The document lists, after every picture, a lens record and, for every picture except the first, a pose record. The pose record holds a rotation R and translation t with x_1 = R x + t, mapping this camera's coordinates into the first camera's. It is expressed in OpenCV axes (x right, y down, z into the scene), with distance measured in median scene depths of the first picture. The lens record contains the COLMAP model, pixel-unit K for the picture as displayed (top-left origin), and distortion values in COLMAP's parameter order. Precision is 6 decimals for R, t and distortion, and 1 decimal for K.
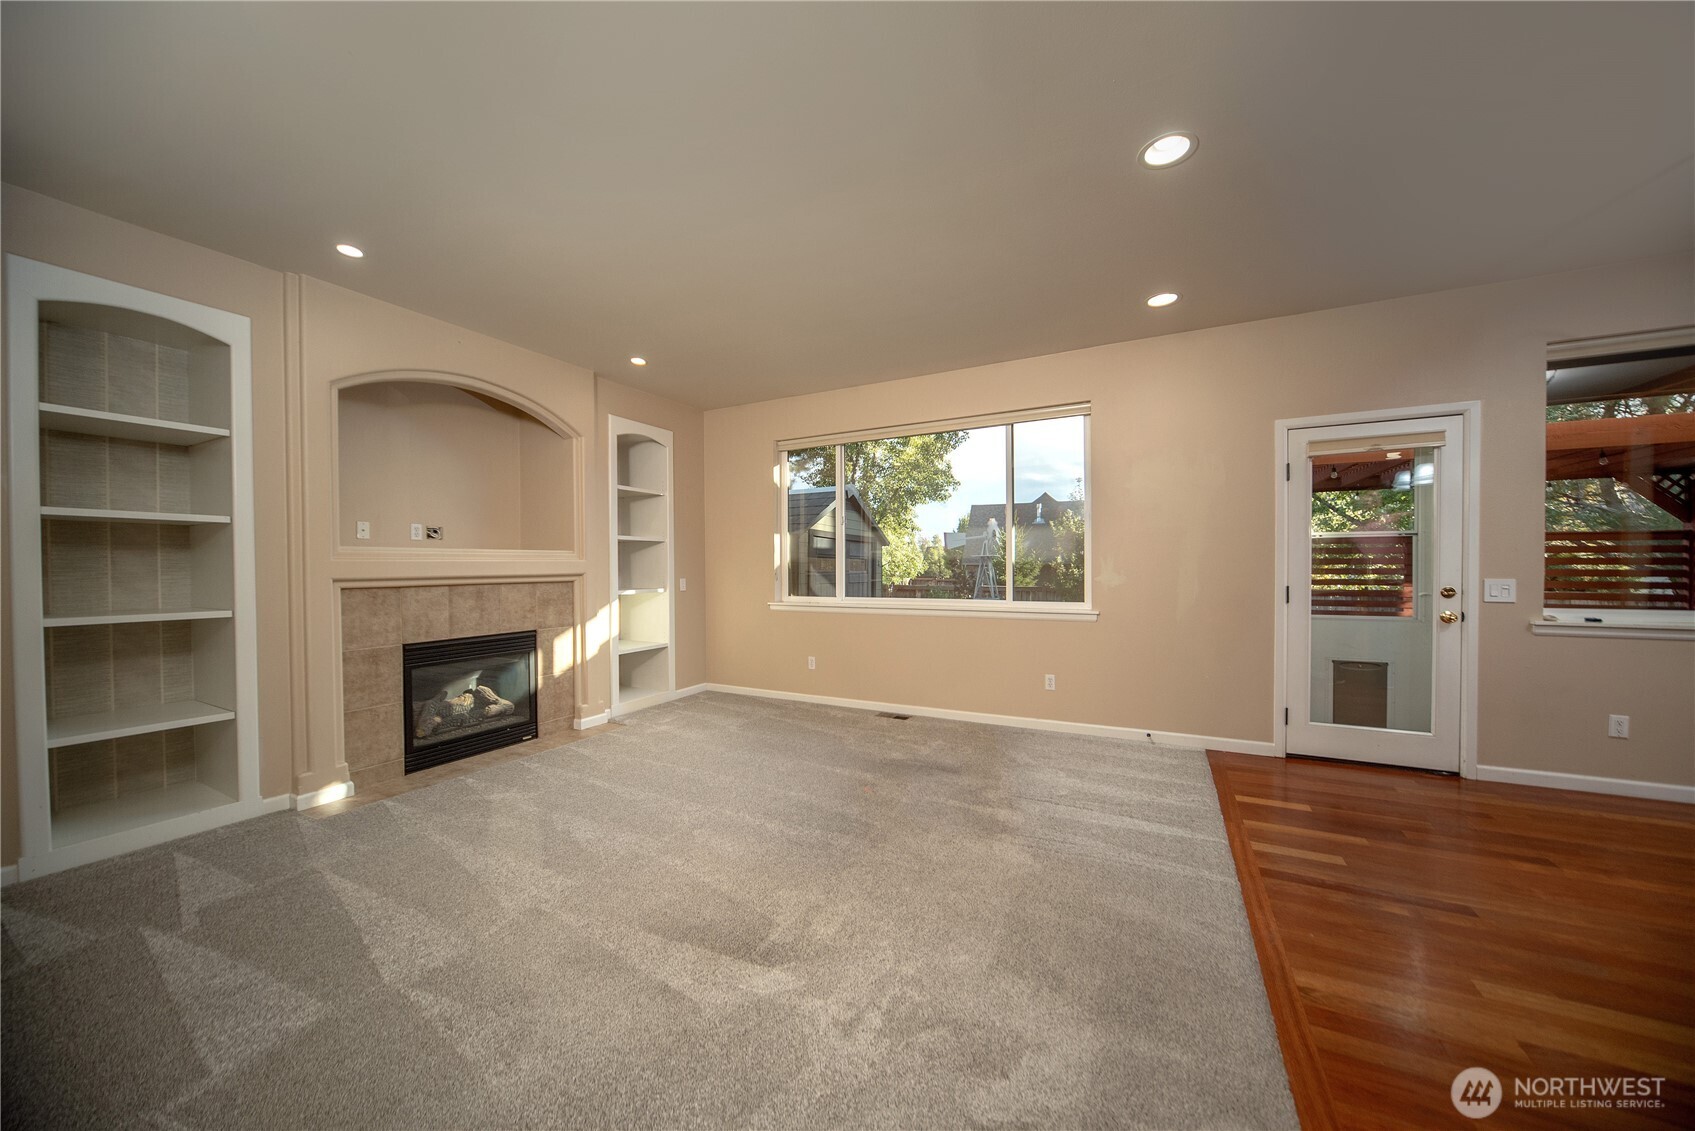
lens RADIAL K [[583.5, 0, 865.2], [0, 583.5, 575.6], [0, 0, 1]] dist [-0.007105, -0.000070]
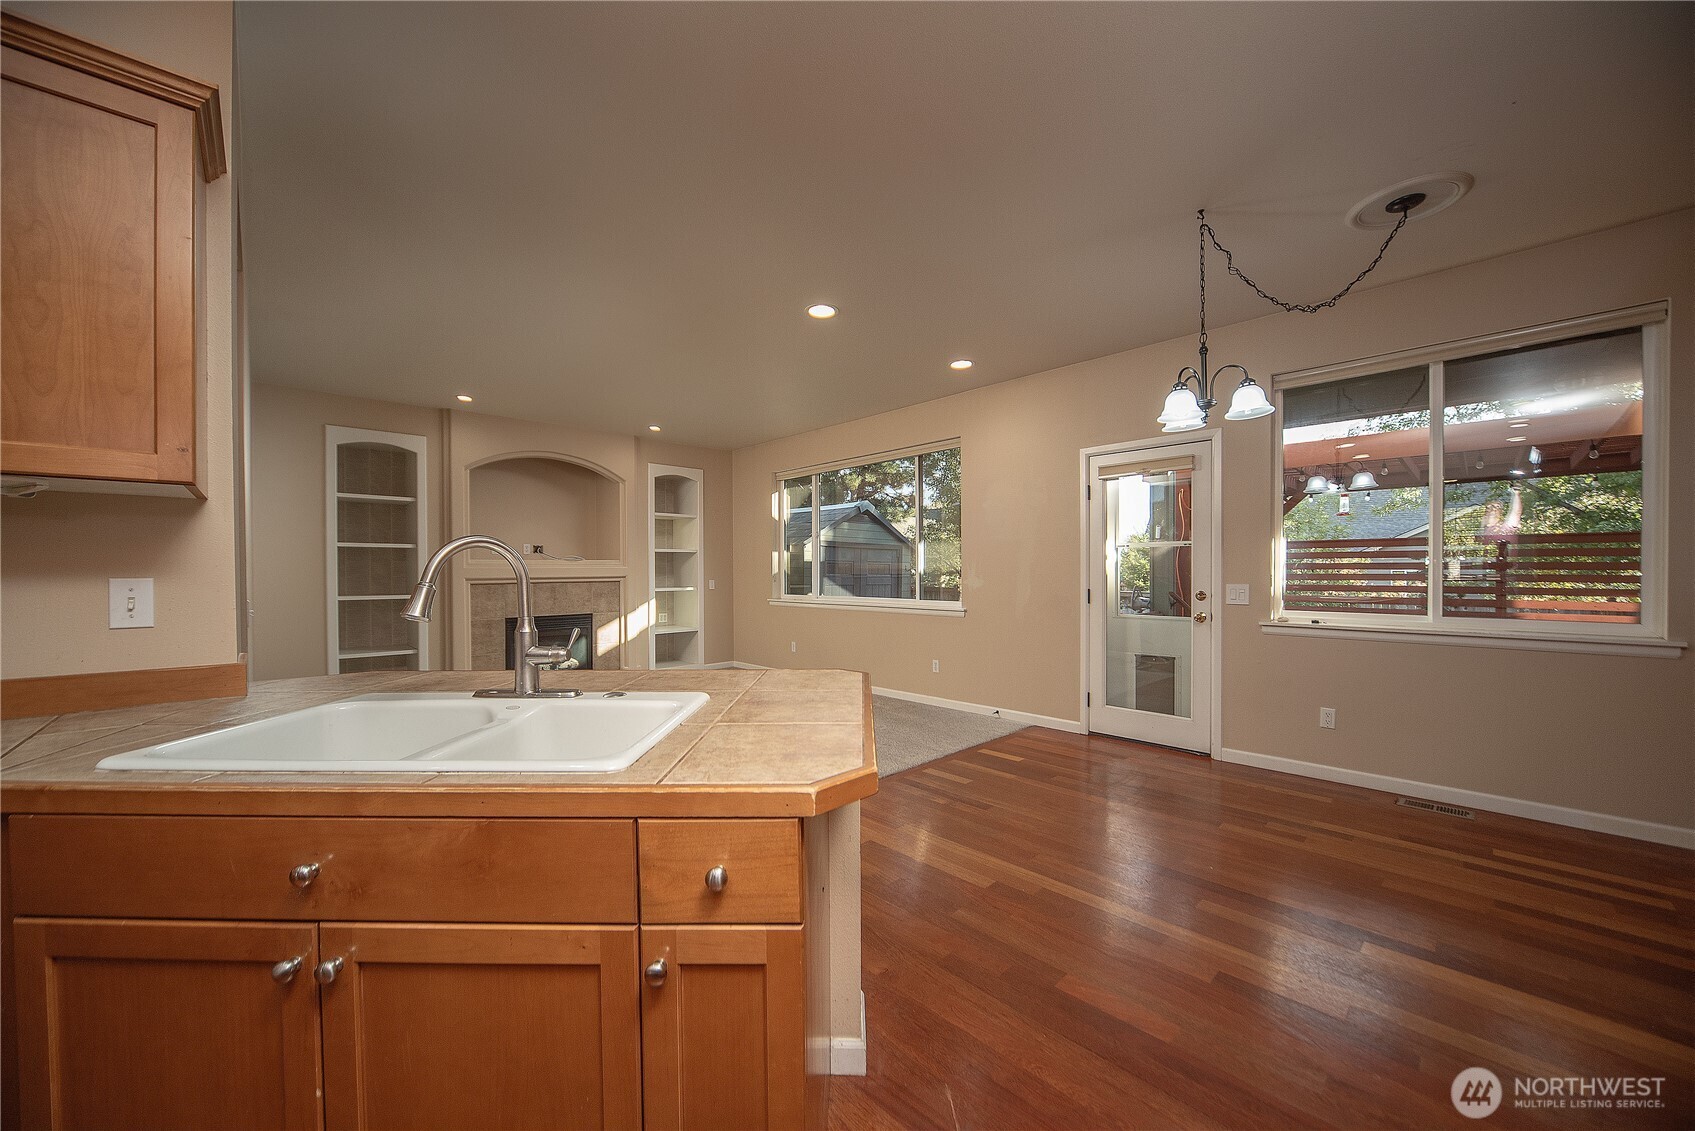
lens RADIAL K [[583.5, 0, 840.2], [0, 583.5, 576.4], [0, 0, 1]] dist [-0.007105, -0.000070]
pose [[0.951200, 0.003539, -0.308554, 0.575240], [-0.004912, 0.999981, -0.003676, -0.000964], [0.308535, 0.005012, 0.951200, -0.265578]]
